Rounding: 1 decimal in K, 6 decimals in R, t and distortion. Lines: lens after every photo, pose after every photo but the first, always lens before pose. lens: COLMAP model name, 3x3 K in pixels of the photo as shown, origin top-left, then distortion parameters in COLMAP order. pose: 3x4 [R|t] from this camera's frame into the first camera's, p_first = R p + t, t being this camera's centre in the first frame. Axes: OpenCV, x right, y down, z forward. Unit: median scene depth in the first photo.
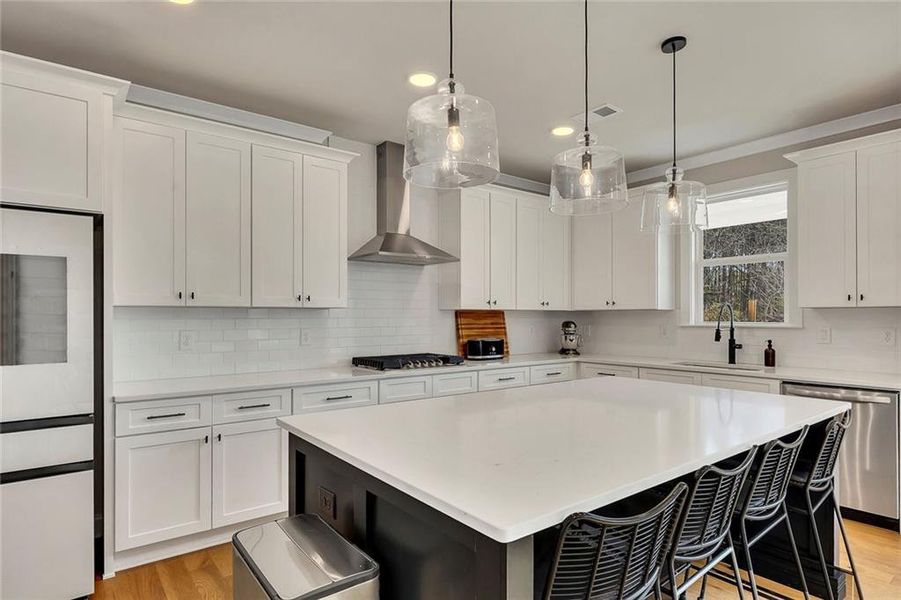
lens RADIAL K [[499.5, 0, 449.7], [0, 499.5, 314.0], [0, 0, 1]] dist [0.018415, 0.000241]
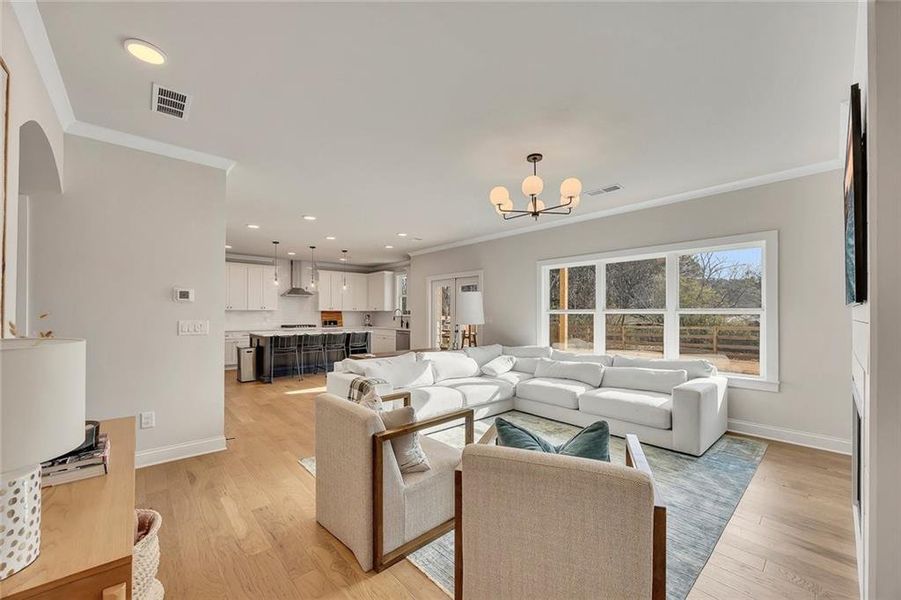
lens RADIAL K [[355.7, 0, 448.5], [0, 355.7, 312.2], [0, 0, 1]] dist [-0.001179, -0.000166]
pose [[0.997722, 0.002650, 0.067405, 0.714829], [-0.002542, 0.999995, -0.001698, 0.001925], [-0.067409, 0.001523, 0.997724, -1.375481]]
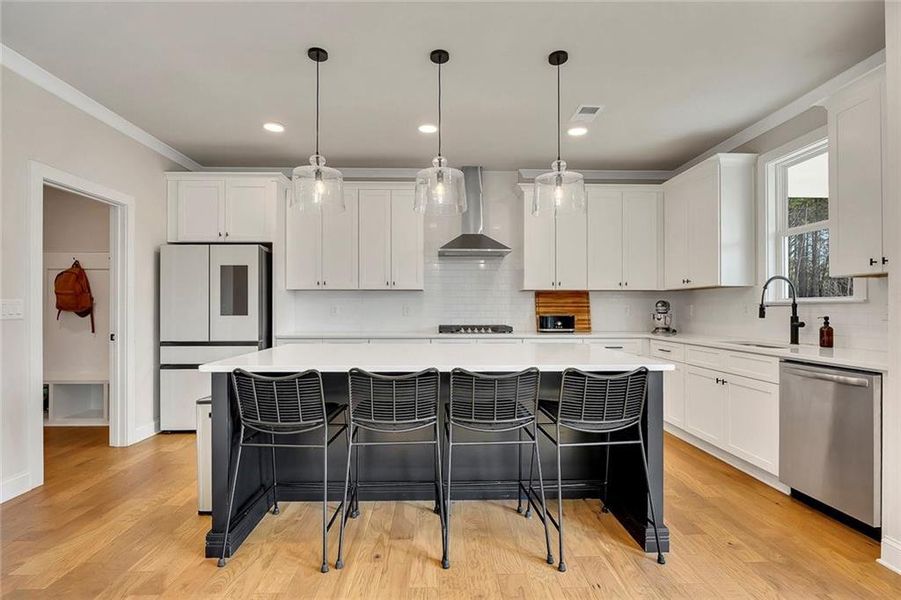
lens RADIAL K [[445.4, 0, 448.6], [0, 445.4, 306.4], [0, 0, 1]] dist [-0.006536, -0.000743]
pose [[0.808088, -0.000297, -0.589062, 0.531653], [0.001515, 0.999998, 0.001574, 0.030123], [0.589060, -0.002164, 0.808087, 0.002364]]
